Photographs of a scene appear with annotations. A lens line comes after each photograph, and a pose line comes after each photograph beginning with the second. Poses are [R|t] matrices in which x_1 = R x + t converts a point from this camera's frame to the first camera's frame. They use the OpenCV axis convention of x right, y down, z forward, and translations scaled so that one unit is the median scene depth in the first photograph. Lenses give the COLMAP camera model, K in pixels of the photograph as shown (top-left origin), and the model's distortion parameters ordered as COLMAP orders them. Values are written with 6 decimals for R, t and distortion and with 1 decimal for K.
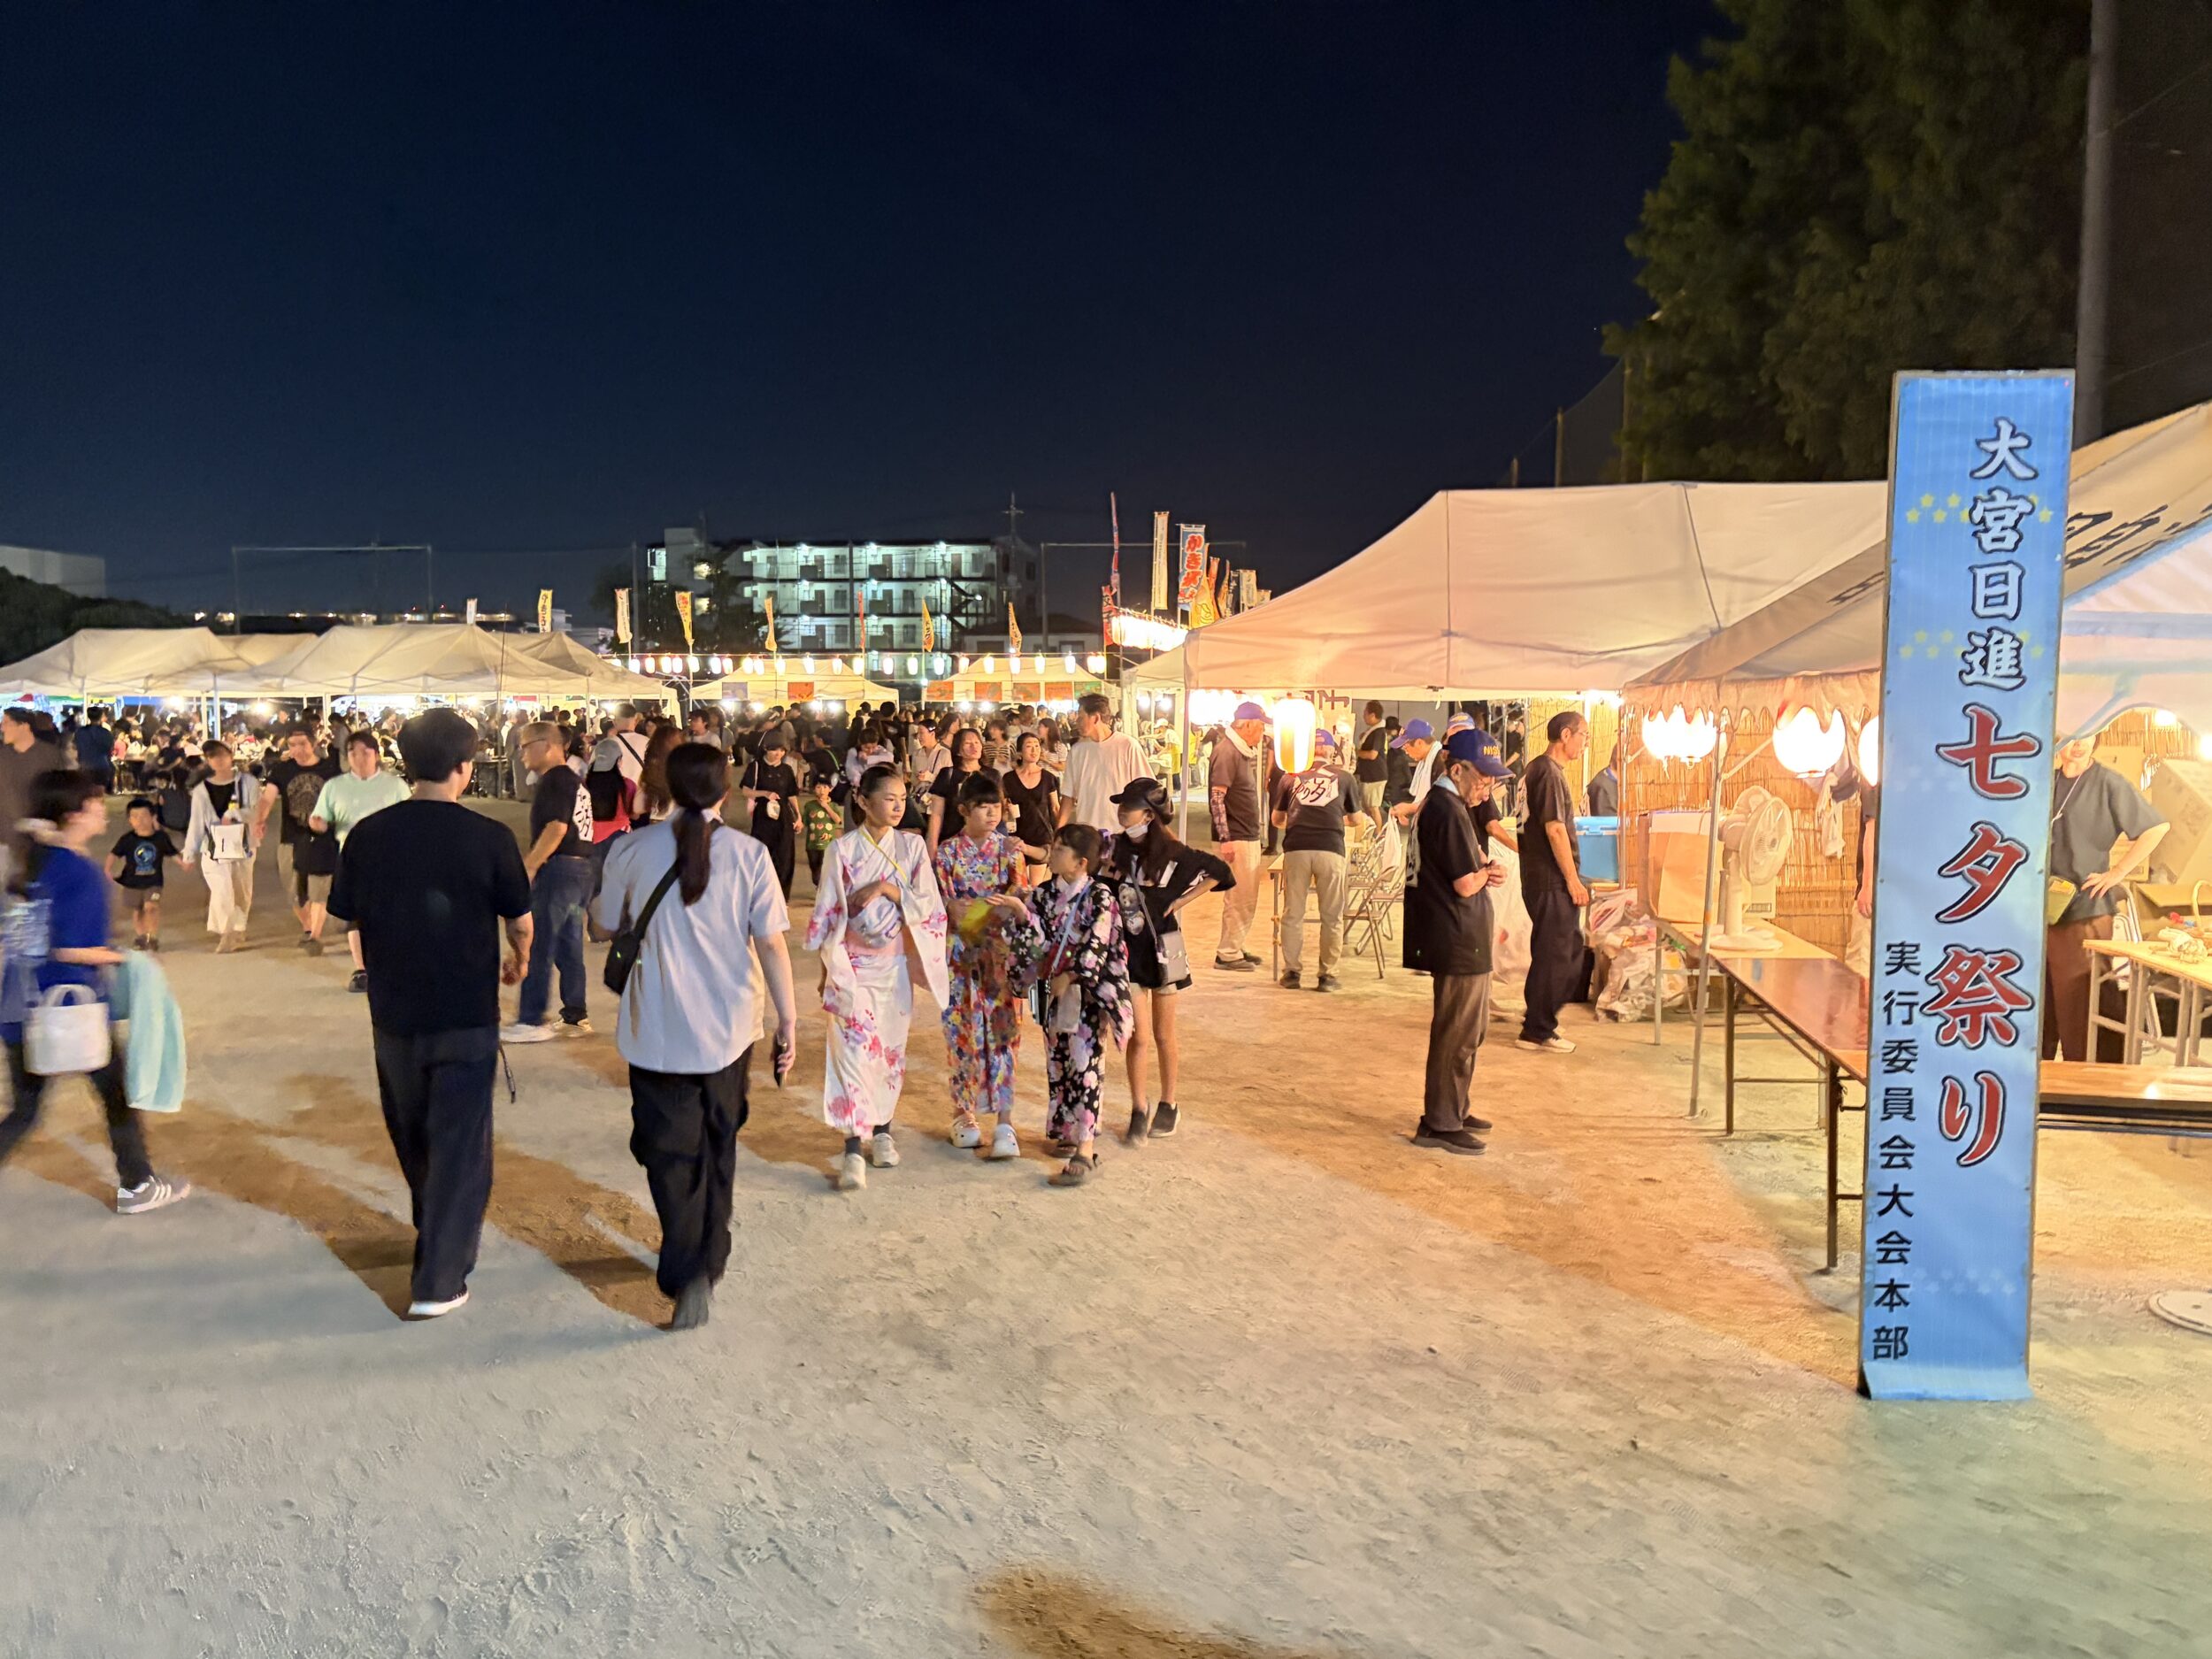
lens RADIAL K [[1611.9, 0, 1106.0], [0, 1611.9, 829.5], [0, 0, 1]] dist [0.004785, -0.003178]
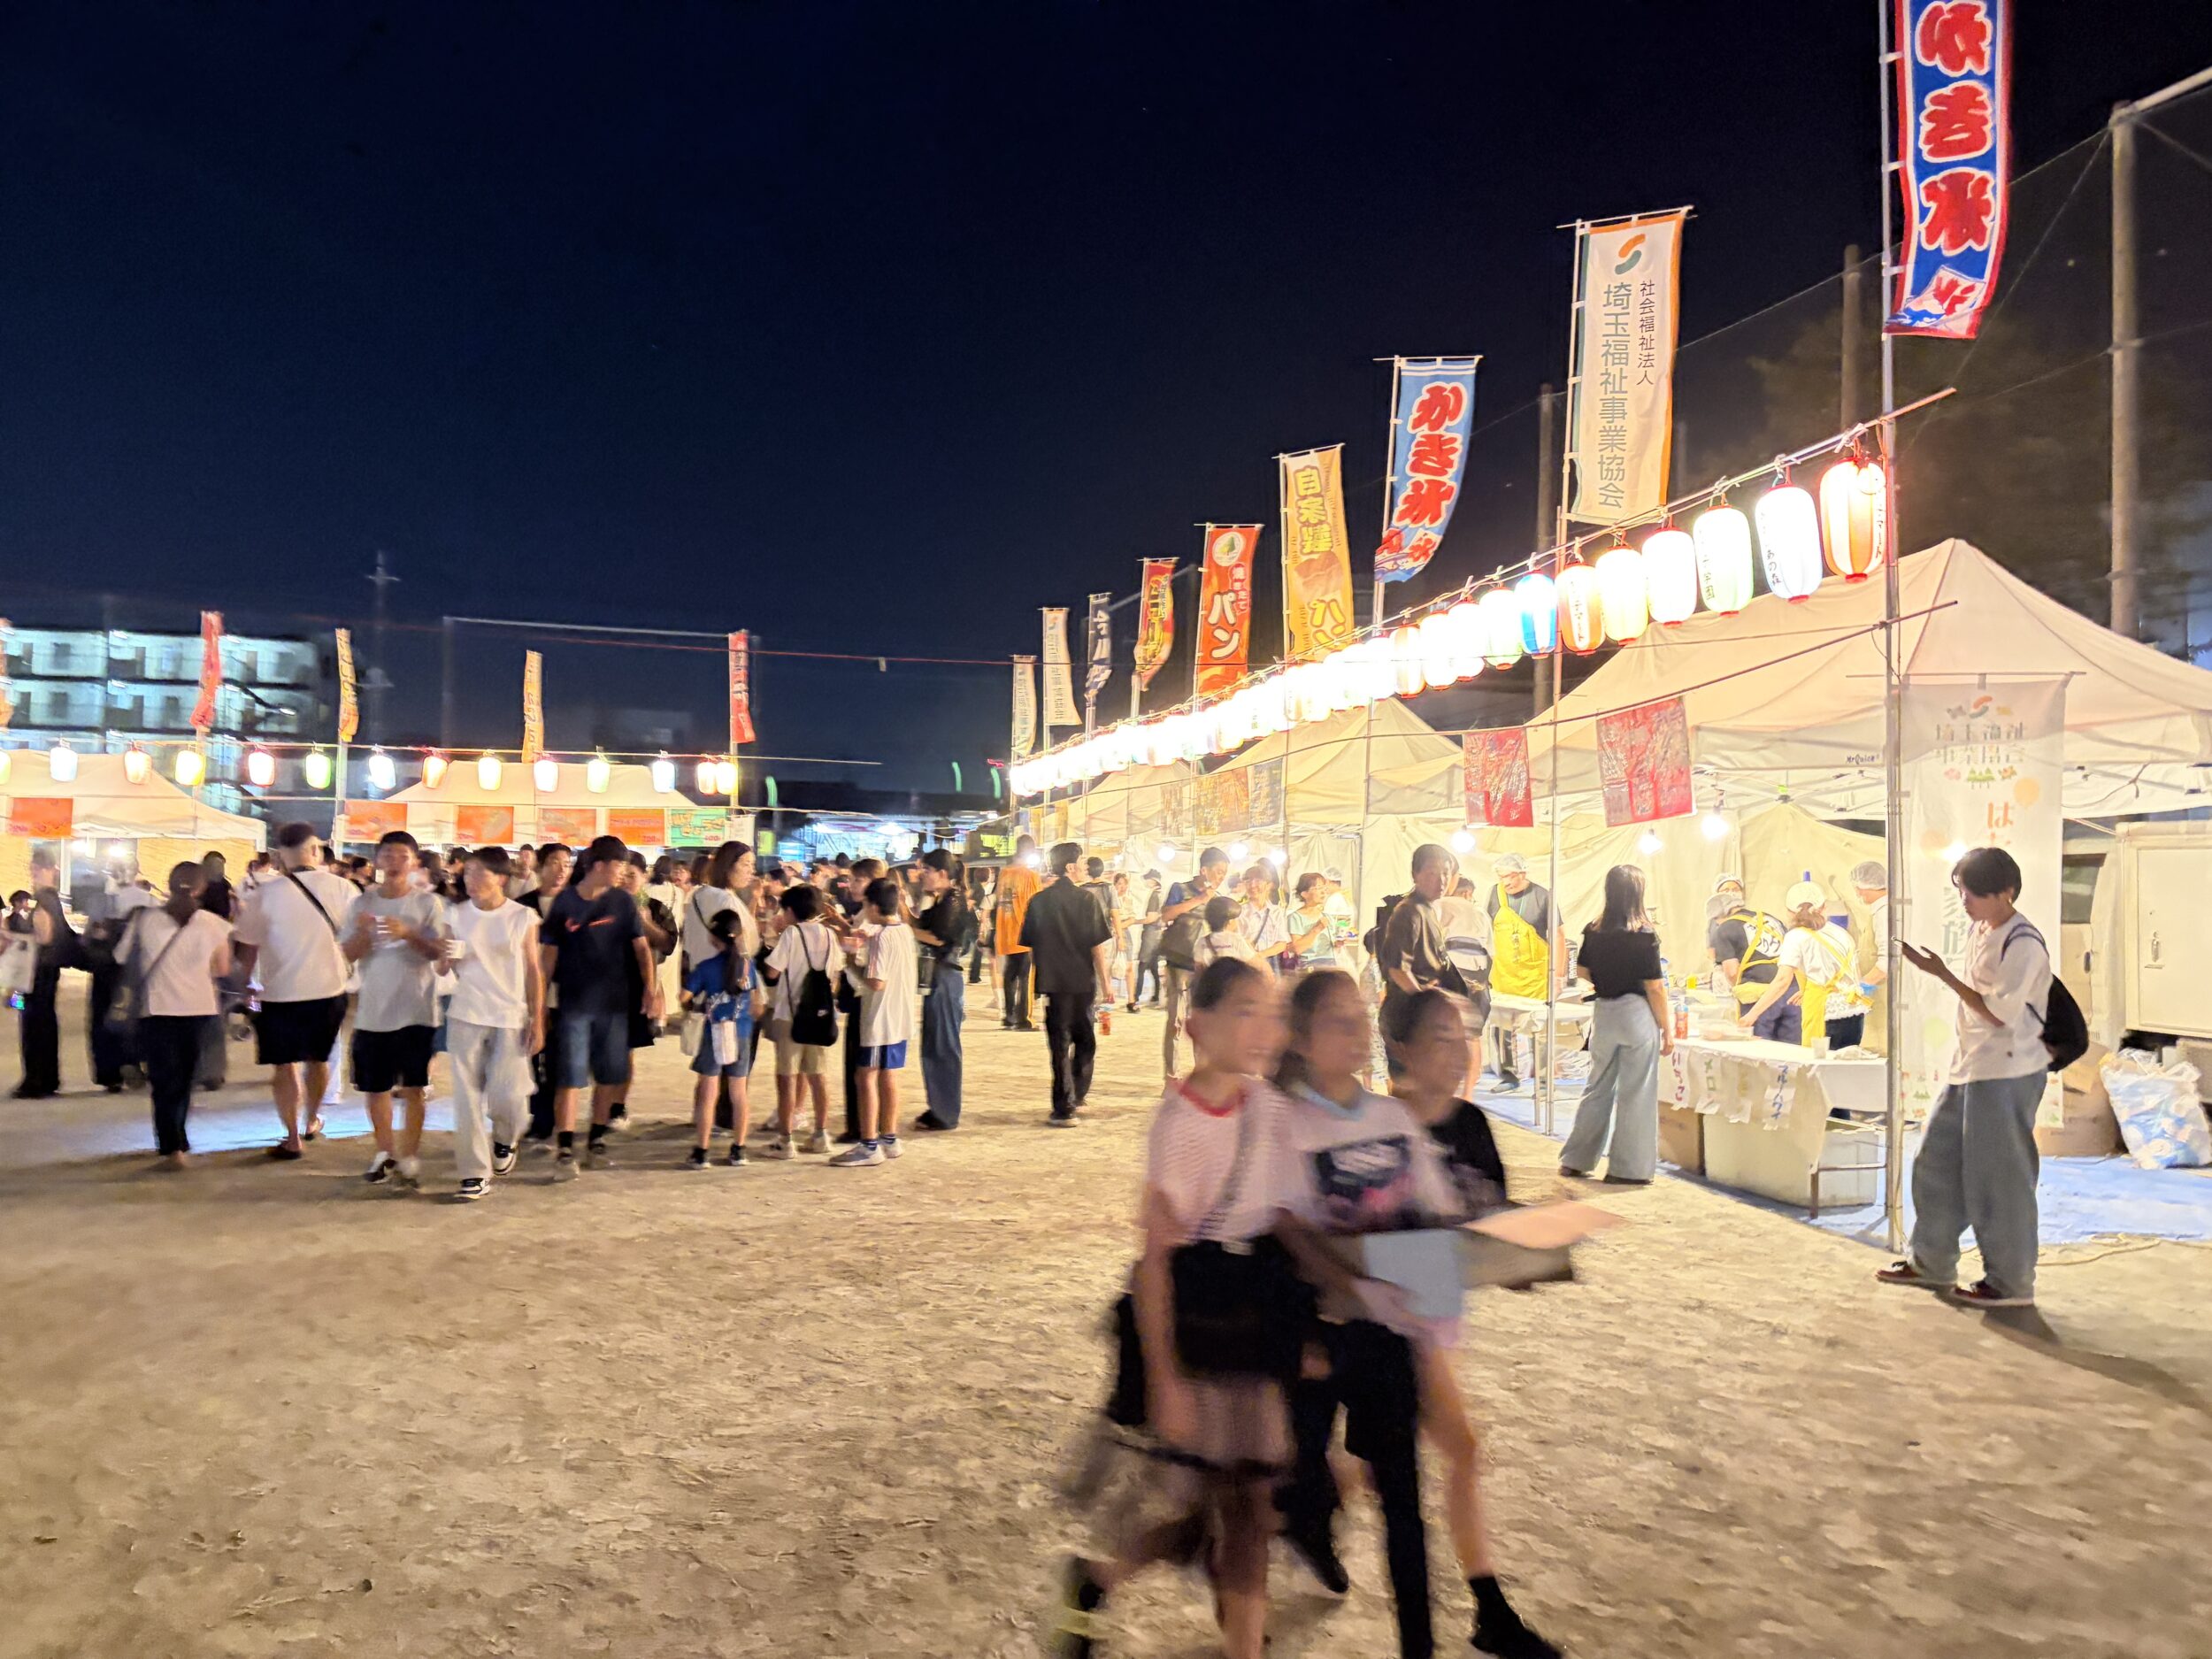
lens RADIAL K [[1611.9, 0, 1106.0], [0, 1611.9, 829.5], [0, 0, 1]] dist [0.004785, -0.003178]
pose [[0.908803, 0.023041, 0.416589, -0.045846], [0.019552, 0.995025, -0.097687, -0.013791], [-0.416767, 0.096923, 0.903831, 0.200549]]
